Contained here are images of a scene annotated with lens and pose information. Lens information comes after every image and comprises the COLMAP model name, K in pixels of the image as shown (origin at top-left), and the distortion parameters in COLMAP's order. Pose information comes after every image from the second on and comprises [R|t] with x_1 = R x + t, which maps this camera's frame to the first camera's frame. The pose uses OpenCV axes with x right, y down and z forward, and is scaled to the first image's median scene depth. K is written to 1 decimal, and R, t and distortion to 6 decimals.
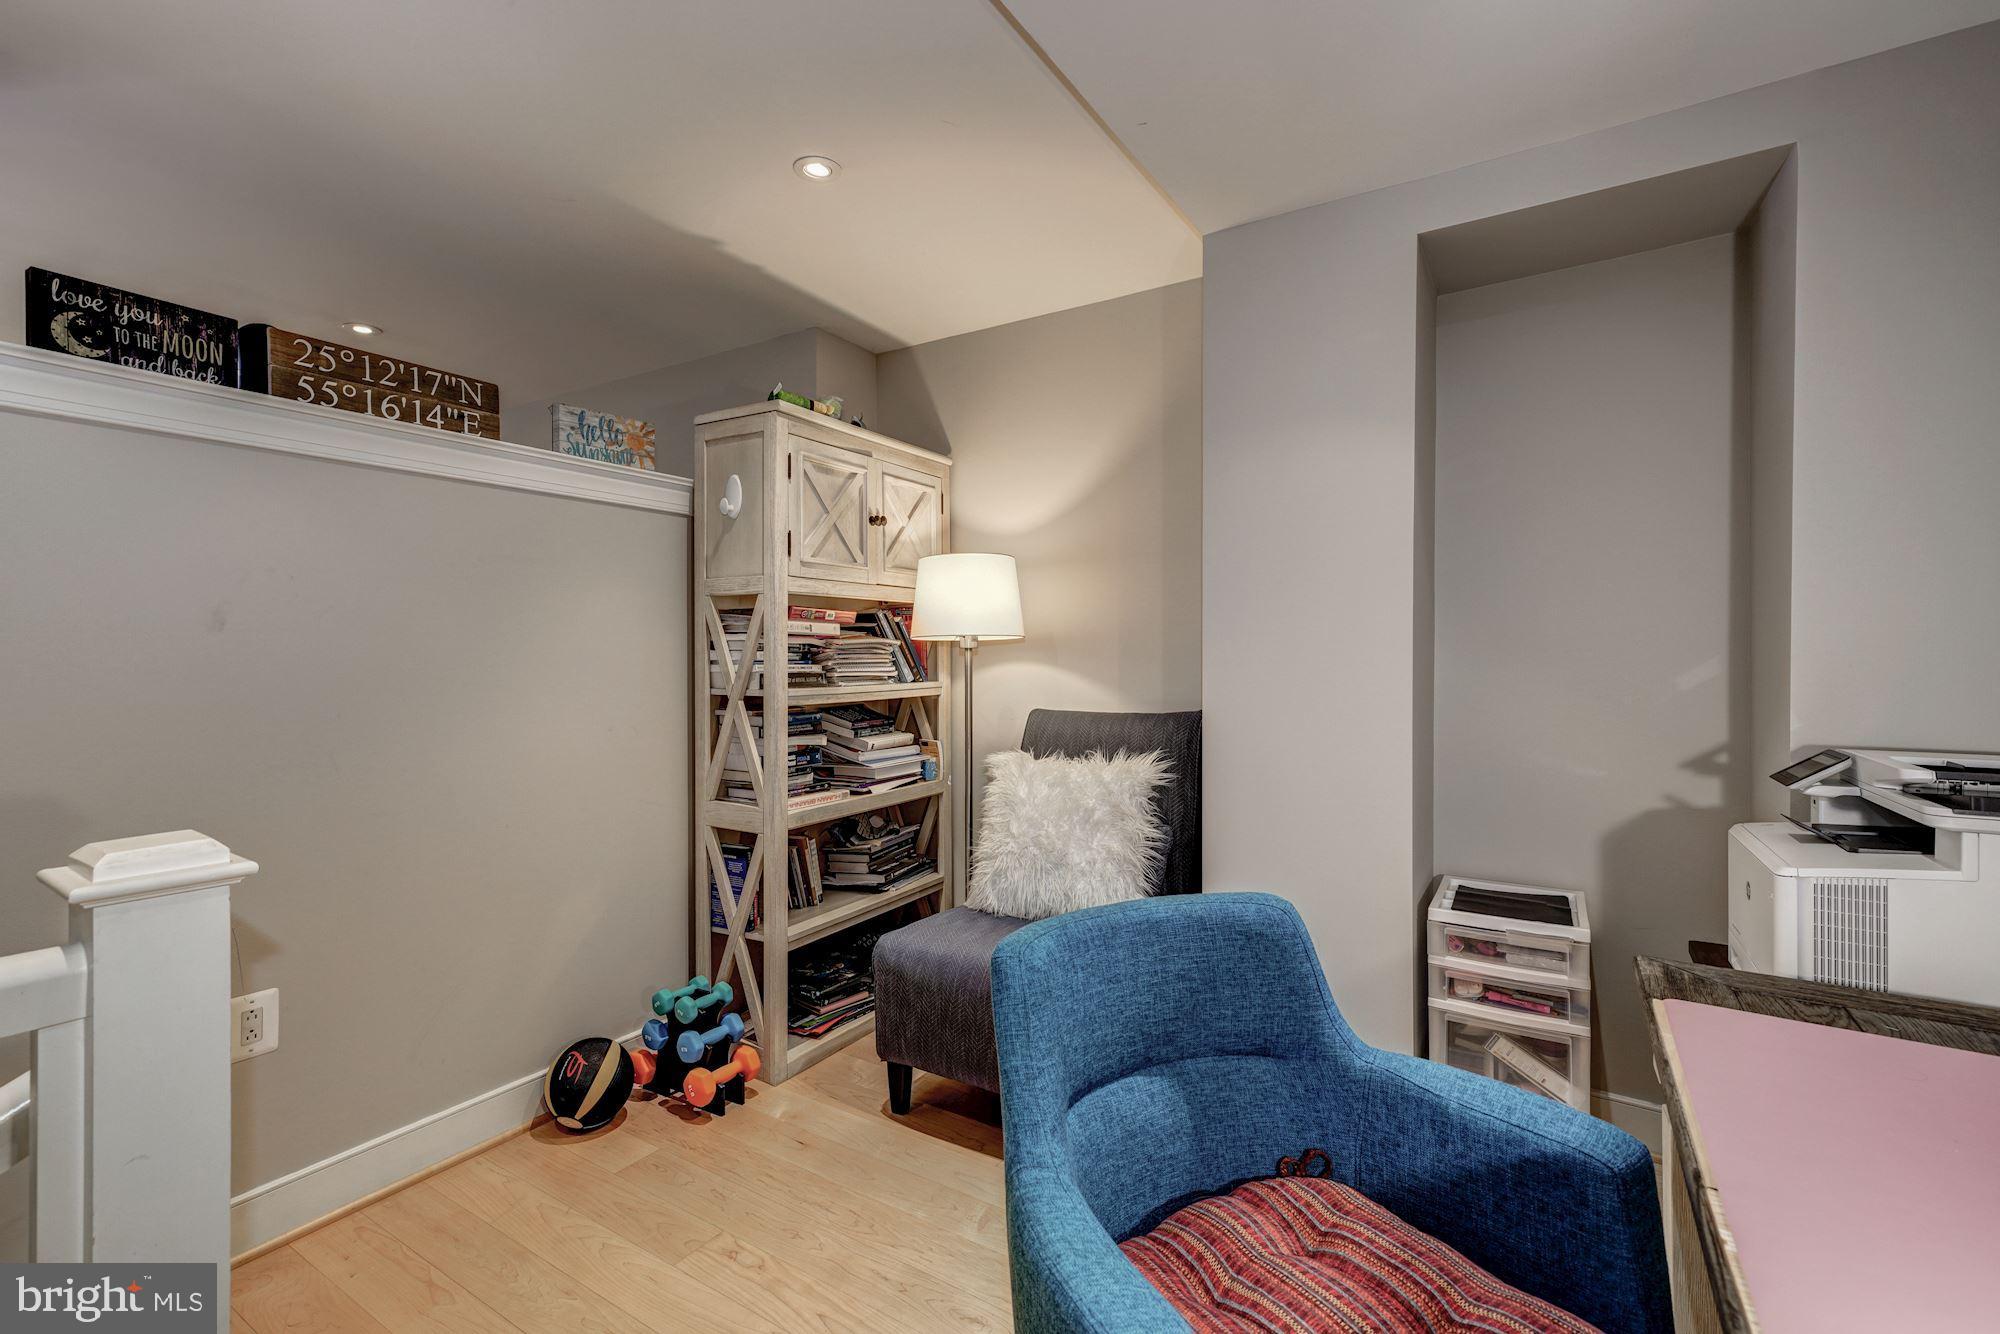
lens RADIAL K [[868.6, 0, 943.1], [0, 868.6, 665.5], [0, 0, 1]] dist [0.018653, 0.000064]
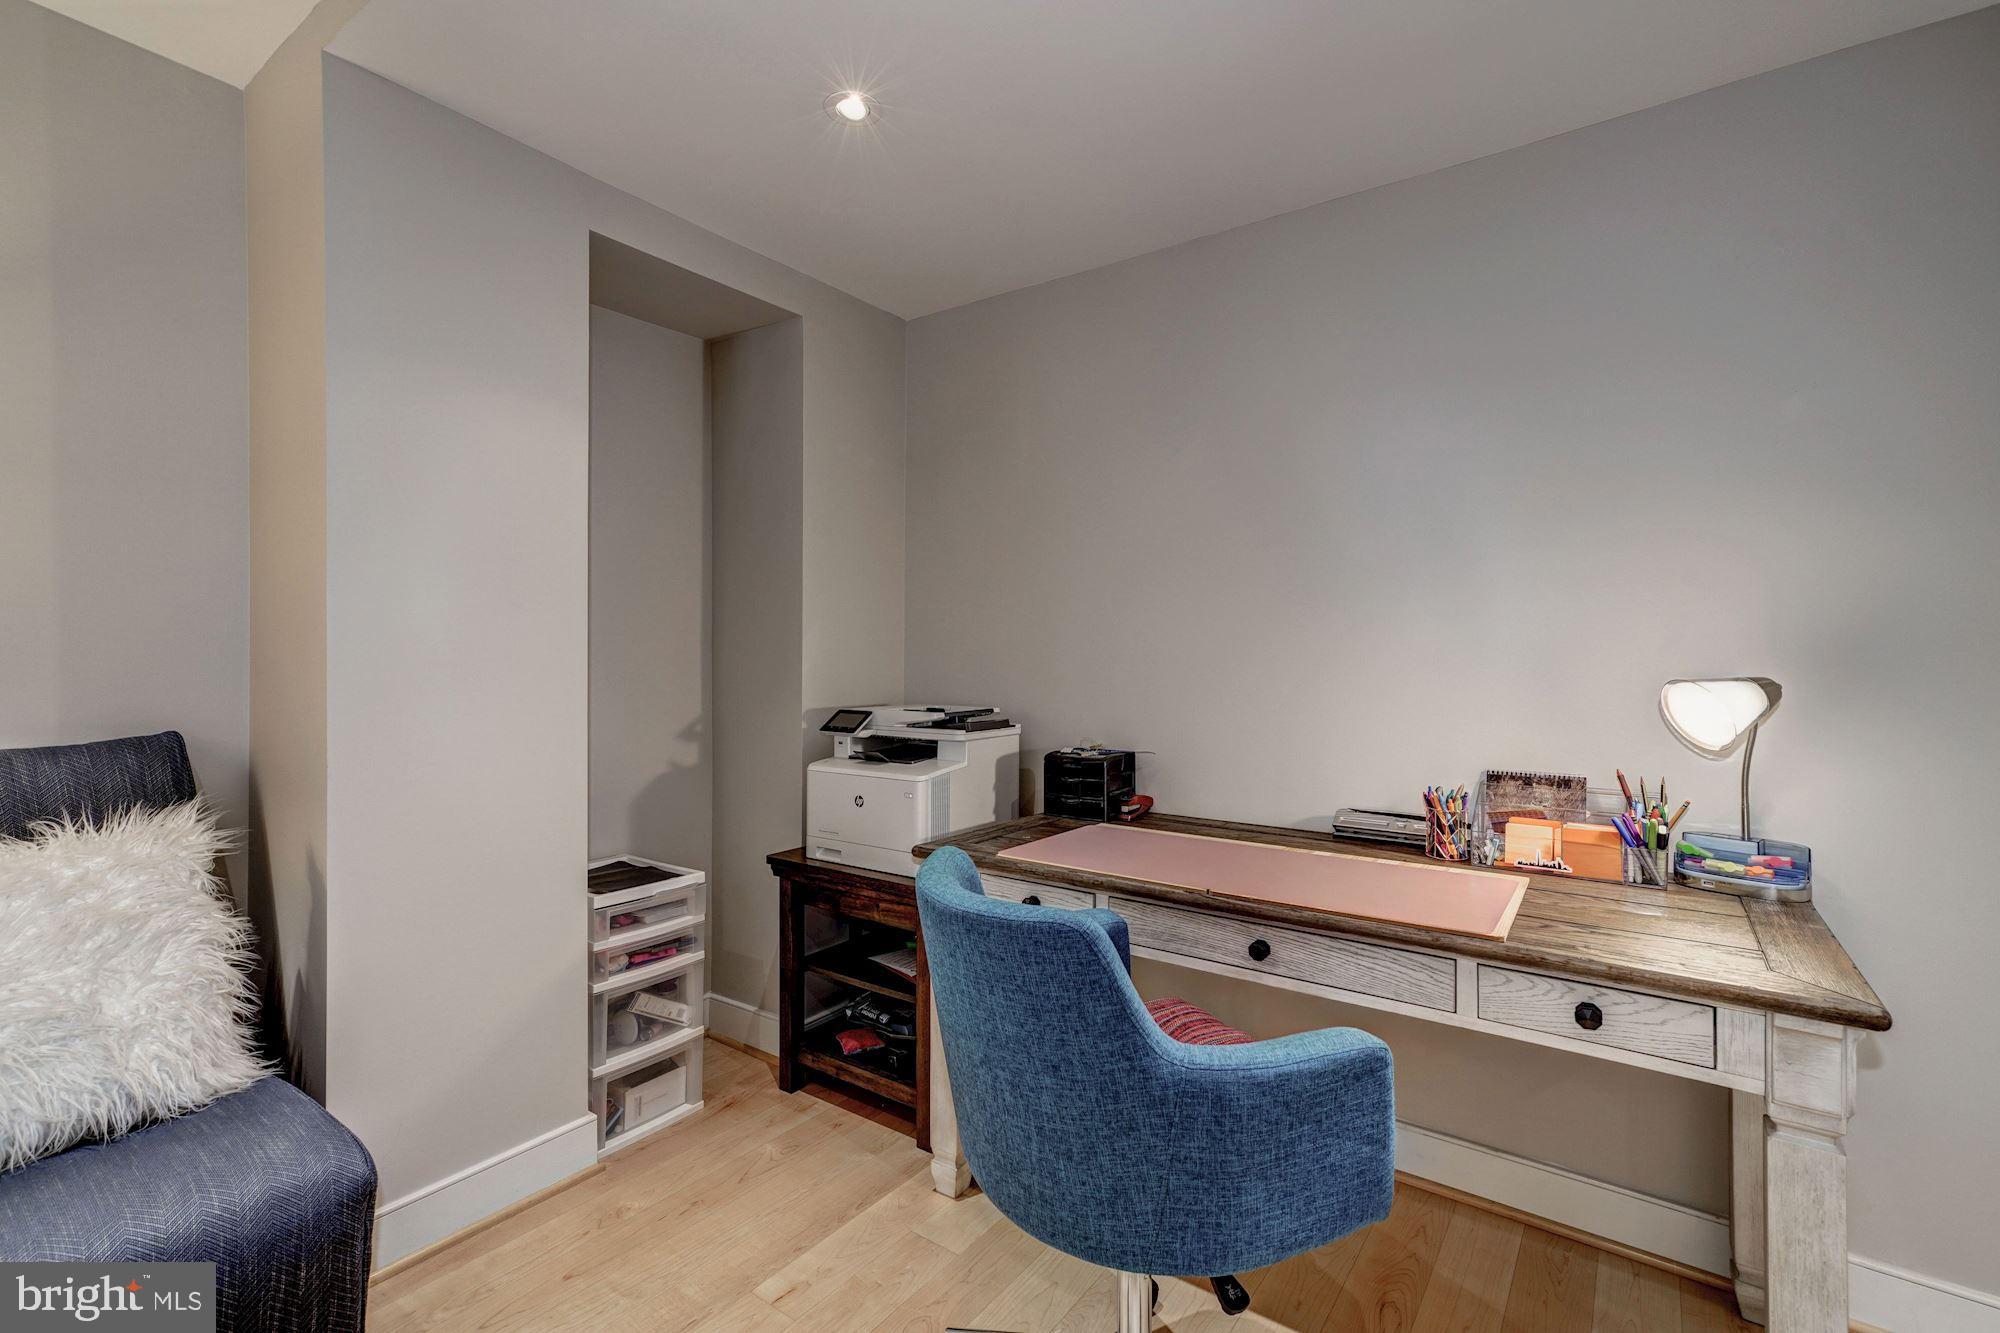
lens RADIAL K [[910.0, 0, 998.8], [0, 910.0, 659.5], [0, 0, 1]] dist [0.022311, 0.000480]
pose [[0.037226, -0.000692, 0.999307, -0.511590], [0.006620, 0.999978, 0.000446, 0.003900], [-0.999285, 0.006599, 0.037229, 0.512080]]
